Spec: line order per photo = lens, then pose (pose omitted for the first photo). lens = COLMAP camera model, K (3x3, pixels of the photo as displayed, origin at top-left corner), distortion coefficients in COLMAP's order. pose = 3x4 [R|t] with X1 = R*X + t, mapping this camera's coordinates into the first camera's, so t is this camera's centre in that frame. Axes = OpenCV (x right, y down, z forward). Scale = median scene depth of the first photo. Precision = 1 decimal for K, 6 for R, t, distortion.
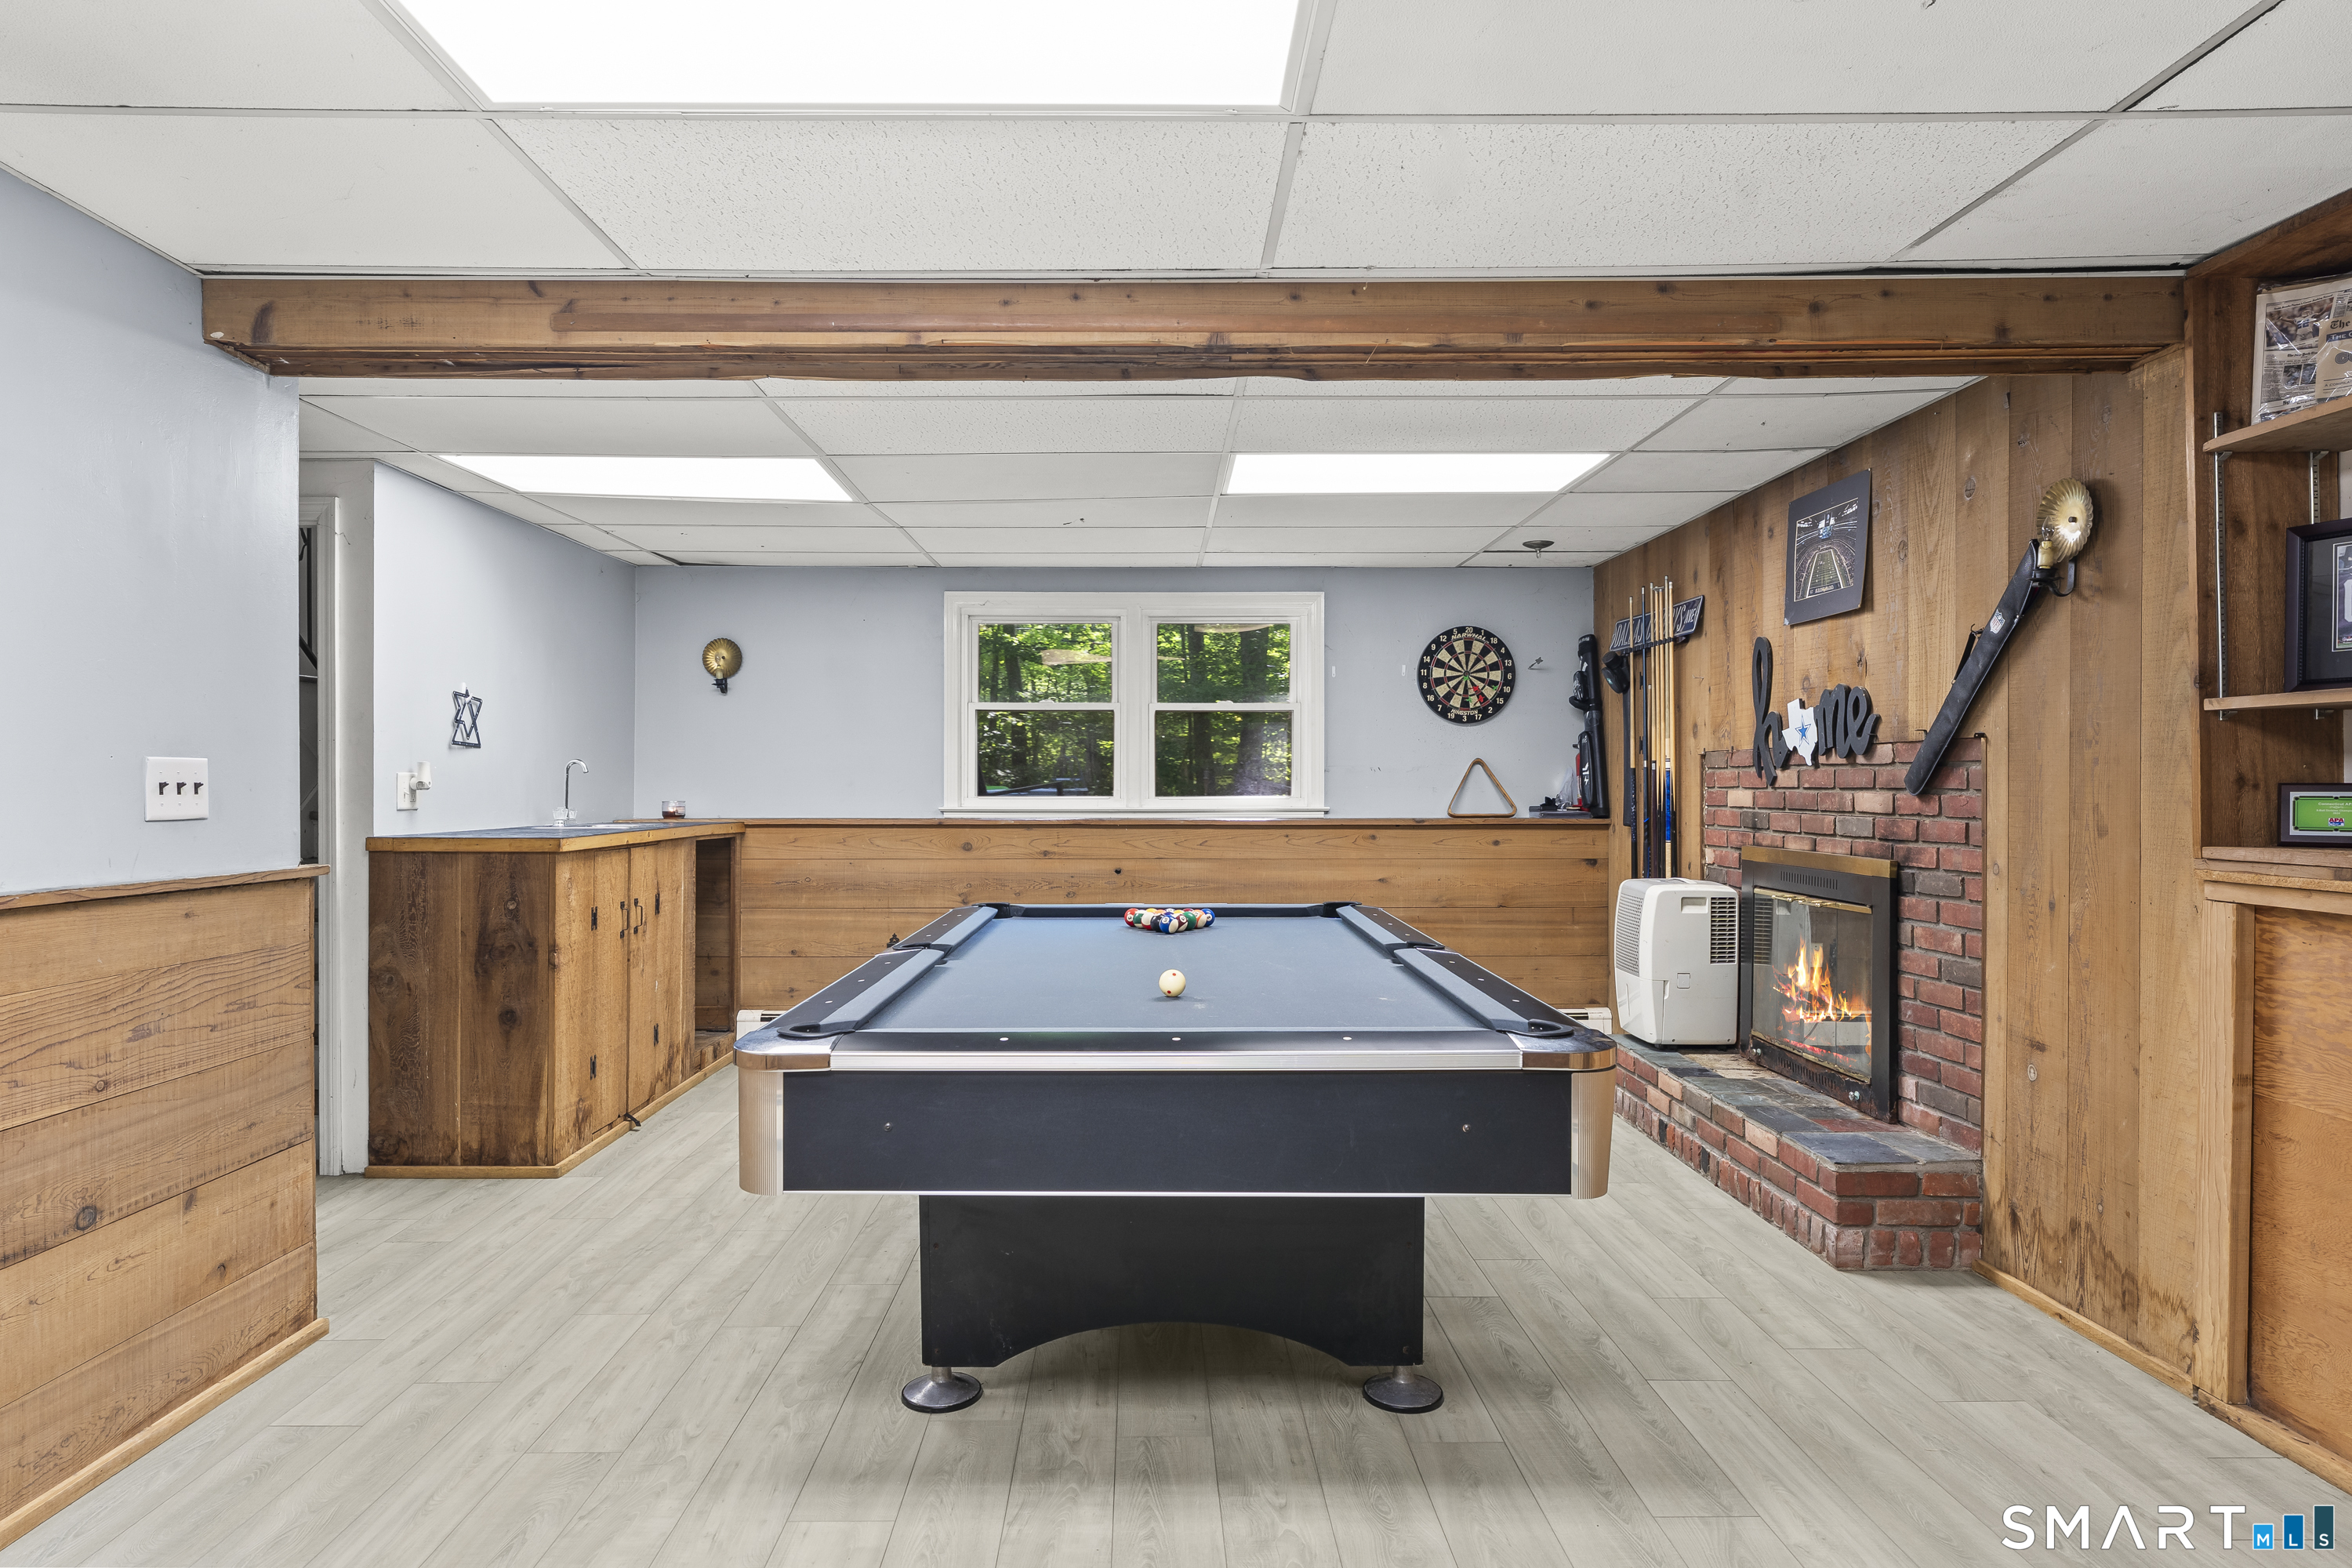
lens RADIAL K [[1365.3, 0, 1176.0], [0, 1365.3, 784.0], [0, 0, 1]] dist [-0.018958, 0.017760]
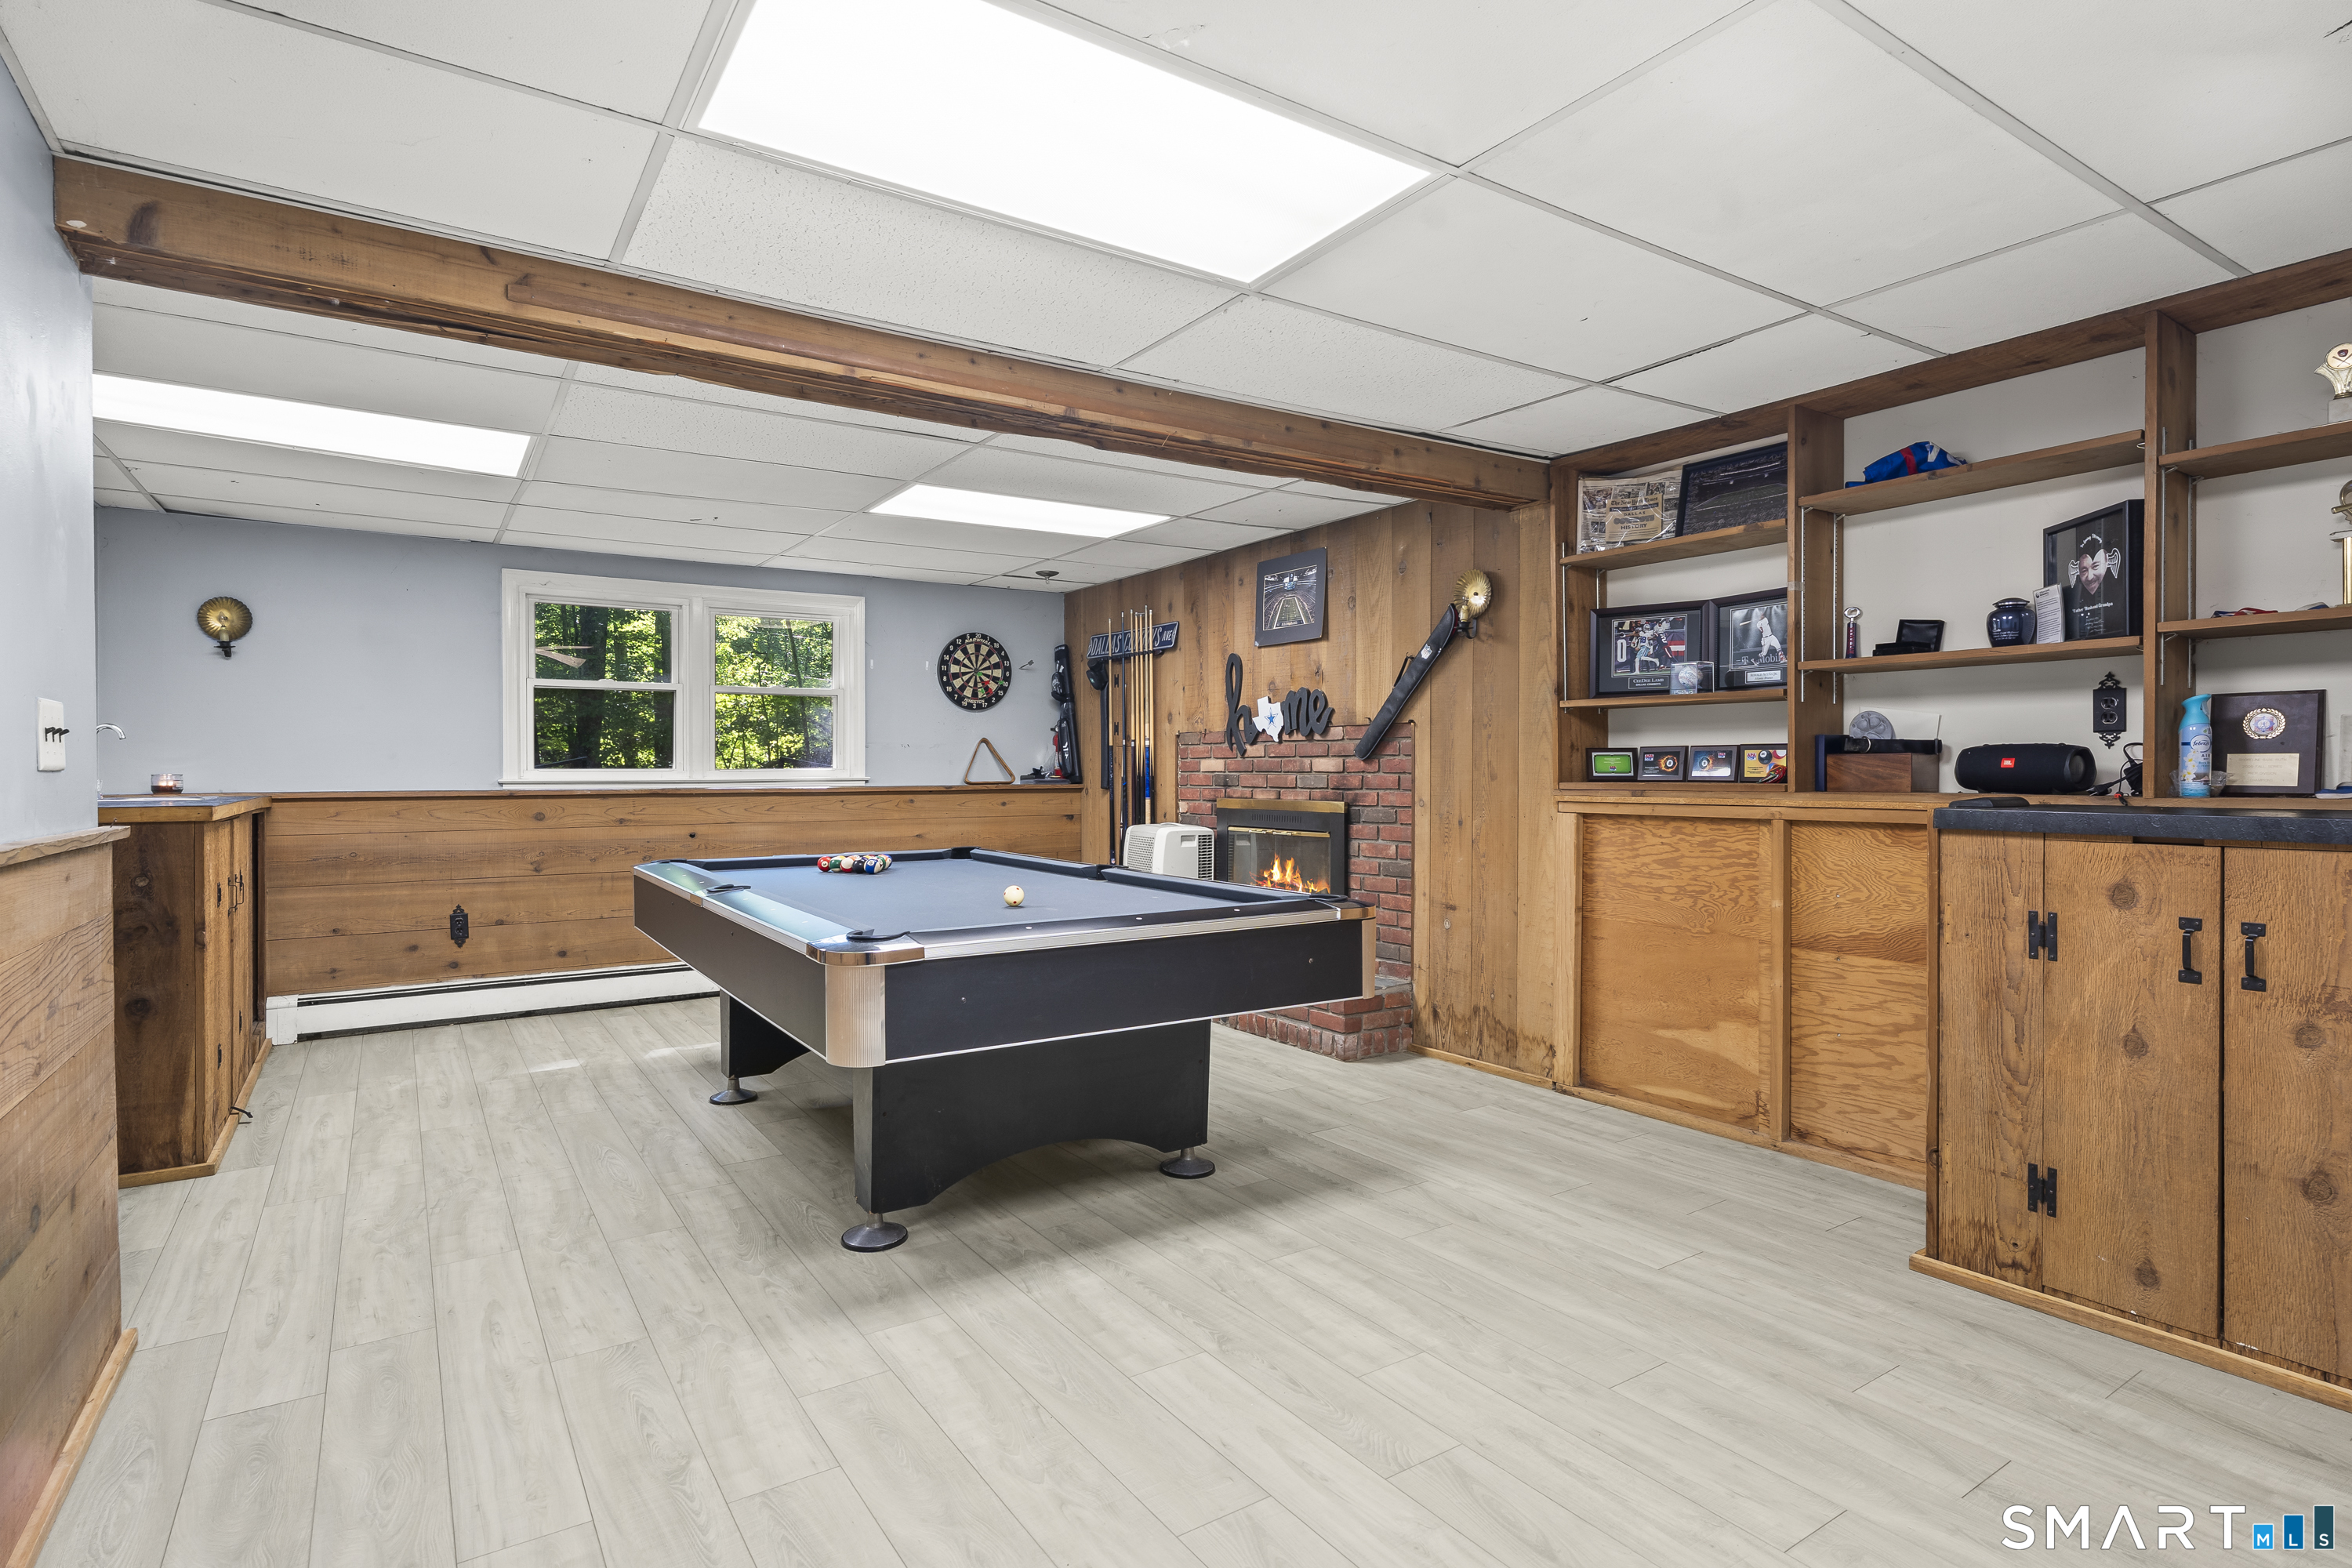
lens RADIAL K [[1176.1, 0, 1183.7], [0, 1176.1, 781.6], [0, 0, 1]] dist [-0.000402, -0.000351]
pose [[0.838030, -0.008270, 0.545561, -0.413297], [0.003476, 0.999946, 0.009818, 0.022114], [-0.545612, -0.006332, 0.838014, -0.029922]]
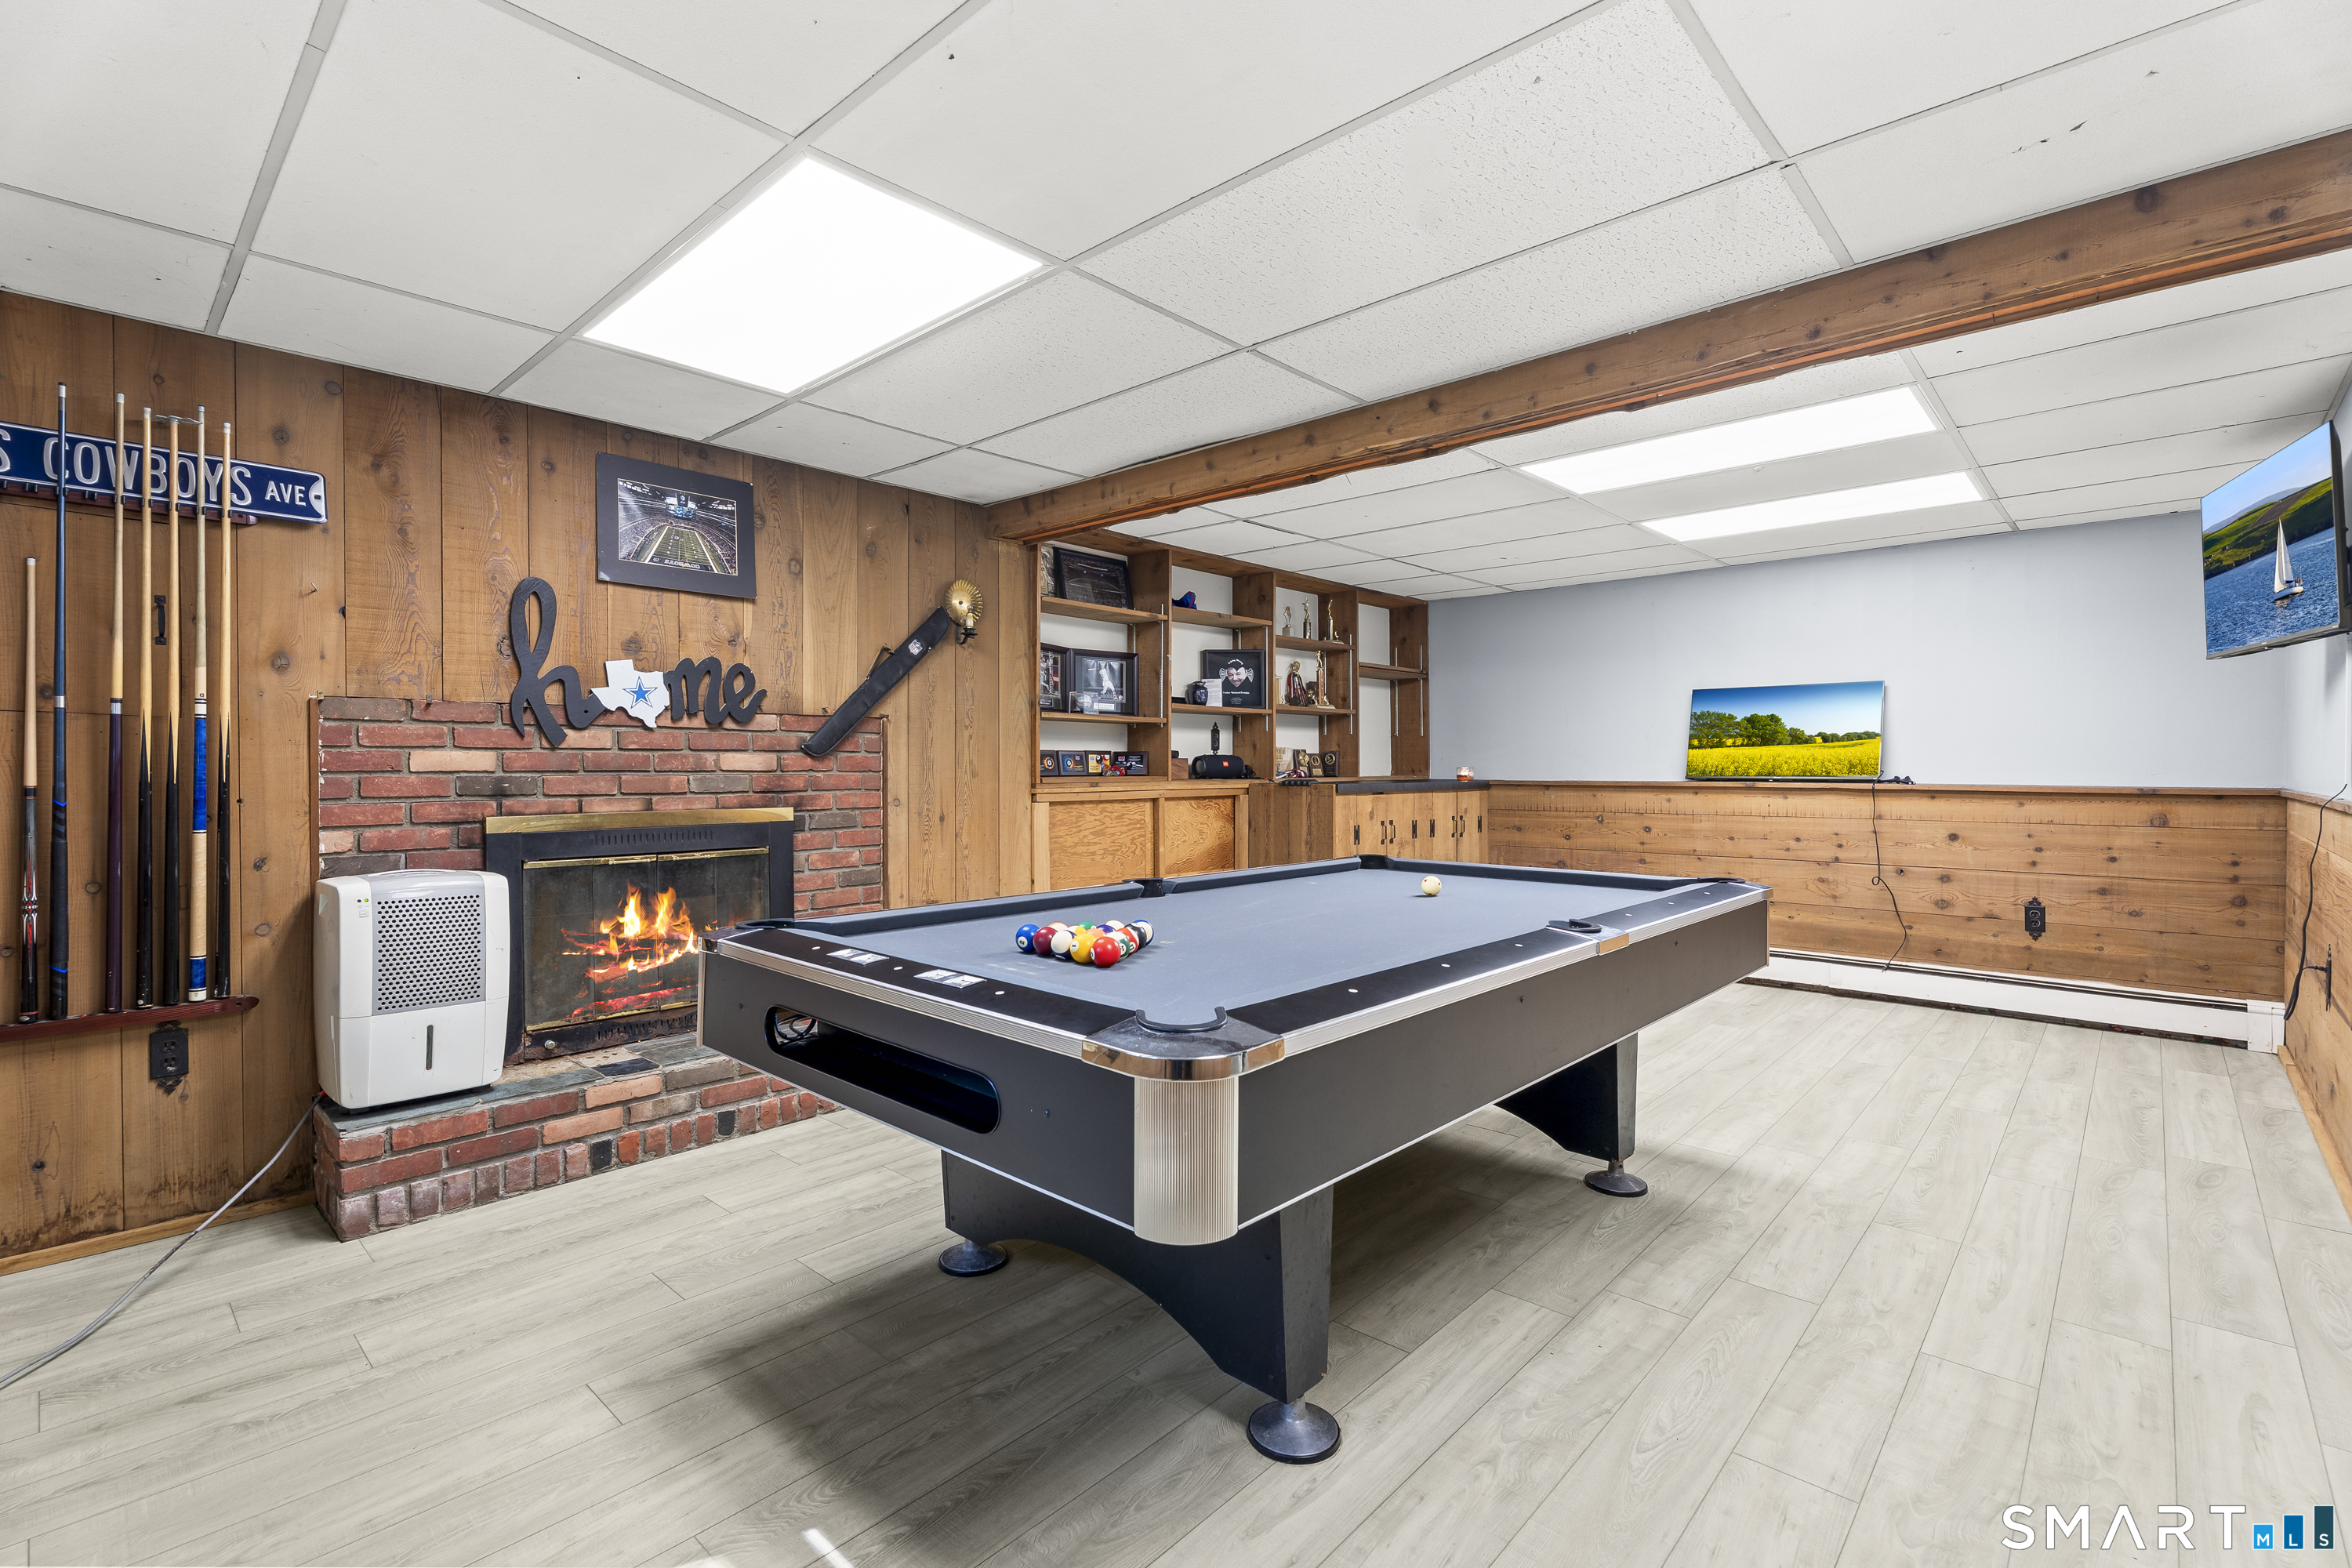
lens RADIAL K [[1019.2, 0, 1176.0], [0, 1019.2, 784.0], [0, 0, 1]] dist [-0.000535, -0.000671]
pose [[-0.712860, -0.008957, 0.701249, -0.458393], [0.004049, 0.999849, 0.016887, 0.022790], [-0.701295, 0.014877, -0.712716, 1.633002]]
